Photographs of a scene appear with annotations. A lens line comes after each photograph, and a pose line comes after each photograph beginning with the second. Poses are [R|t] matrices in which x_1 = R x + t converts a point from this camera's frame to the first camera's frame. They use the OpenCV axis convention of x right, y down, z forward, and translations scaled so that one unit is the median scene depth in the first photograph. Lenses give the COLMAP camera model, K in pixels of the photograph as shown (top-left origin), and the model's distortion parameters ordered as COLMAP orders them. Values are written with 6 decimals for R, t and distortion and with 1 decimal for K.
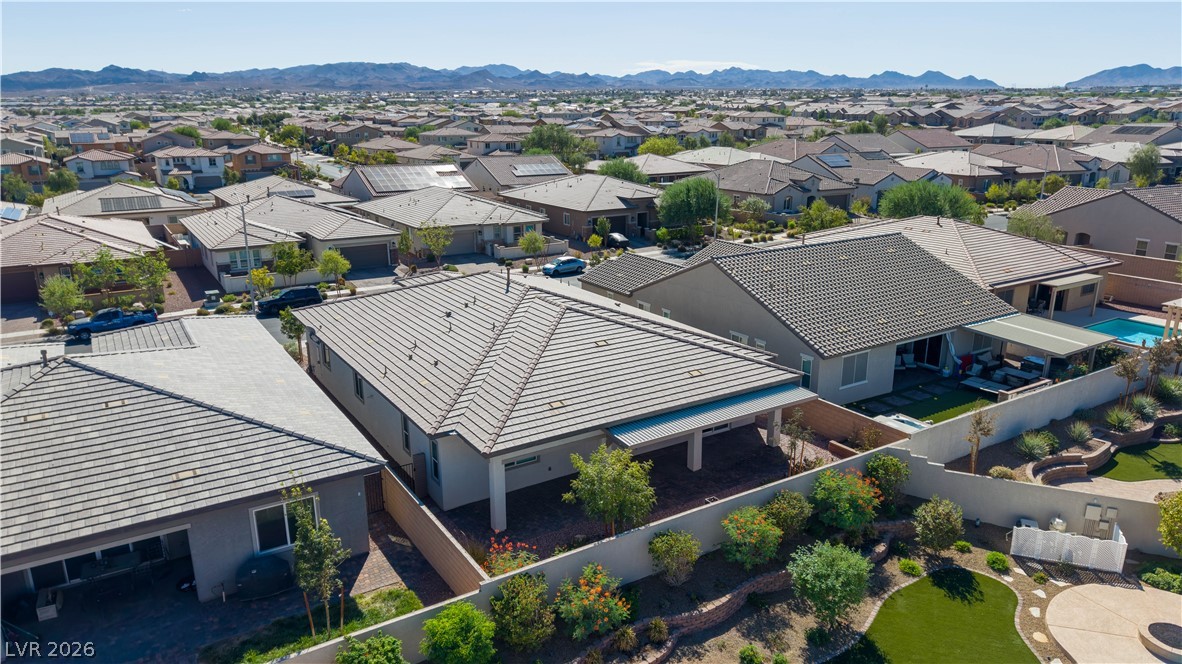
lens RADIAL K [[792.2, 0, 591.2], [0, 792.2, 324.1], [0, 0, 1]] dist [0.024253, -0.026107]
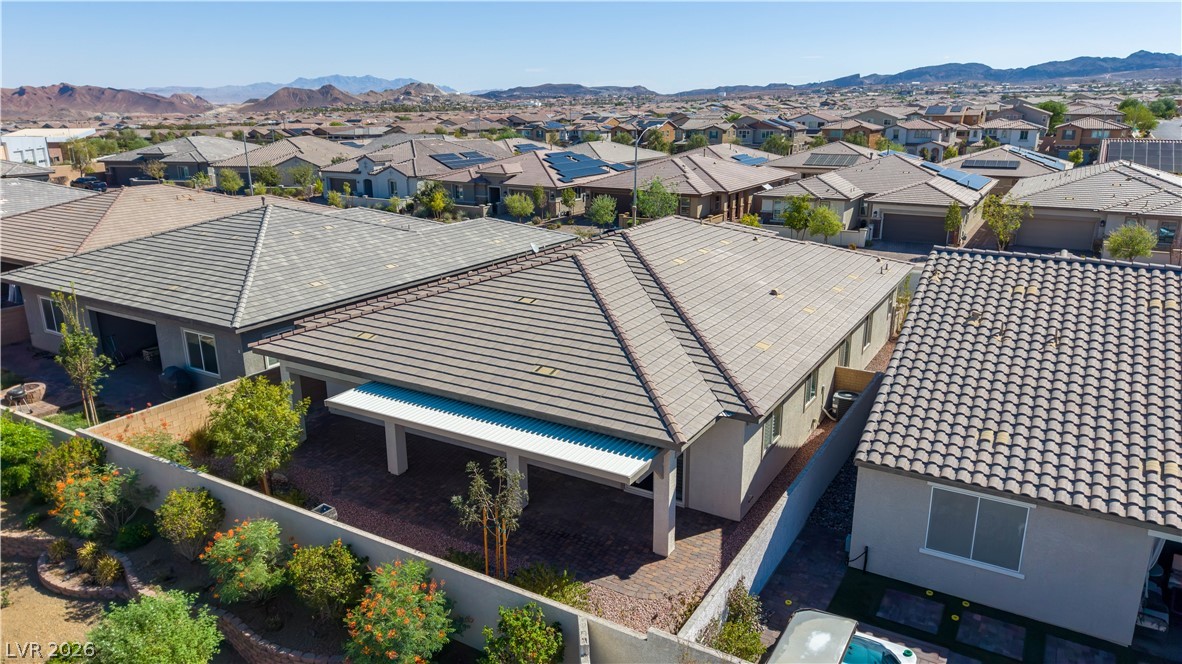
lens RADIAL K [[790.0, 0, 591.0], [0, 790.0, 322.9], [0, 0, 1]] dist [0.047412, -0.058670]
pose [[0.443882, 0.235386, -0.864617, 0.824594], [-0.225289, 0.963205, 0.146565, -0.093526], [0.867302, 0.129731, 0.480579, 0.840173]]
